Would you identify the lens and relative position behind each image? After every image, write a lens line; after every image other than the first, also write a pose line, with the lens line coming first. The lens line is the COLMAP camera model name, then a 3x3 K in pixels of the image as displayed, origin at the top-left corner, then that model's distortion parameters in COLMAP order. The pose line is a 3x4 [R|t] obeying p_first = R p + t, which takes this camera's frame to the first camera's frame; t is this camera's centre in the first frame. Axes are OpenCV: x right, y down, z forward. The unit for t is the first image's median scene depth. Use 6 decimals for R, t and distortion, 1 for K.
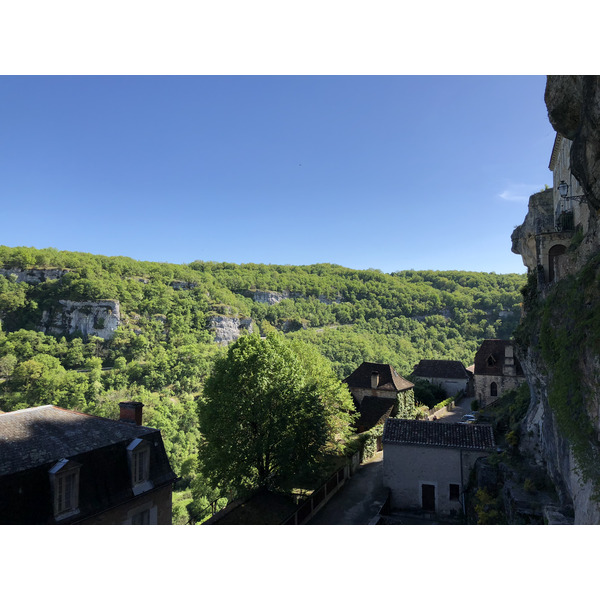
lens RADIAL K [[485.9, 0, 300.0], [0, 485.9, 300.0], [0, 0, 1]] dist [0.090028, -0.152653]
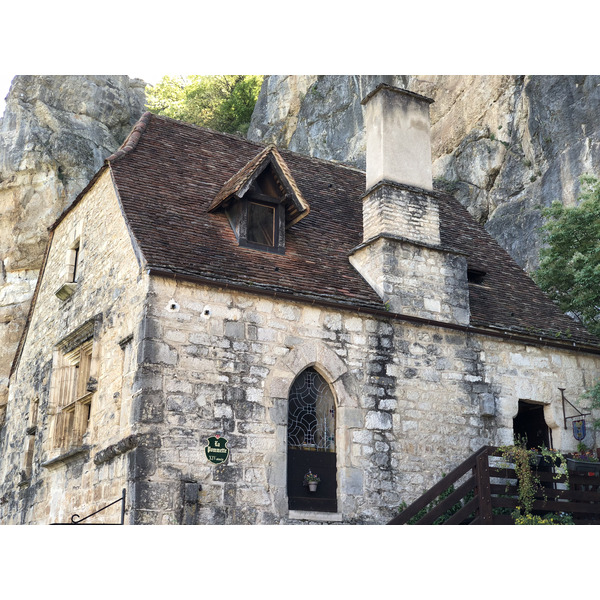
lens RADIAL K [[912.6, 0, 300.0], [0, 912.6, 300.0], [0, 0, 1]] dist [0.062236, 0.040537]
pose [[0.575978, 0.277933, 0.768767, 0.122099], [-0.042987, 0.949424, -0.311040, 0.107061], [-0.816334, 0.146105, 0.558795, 0.449896]]
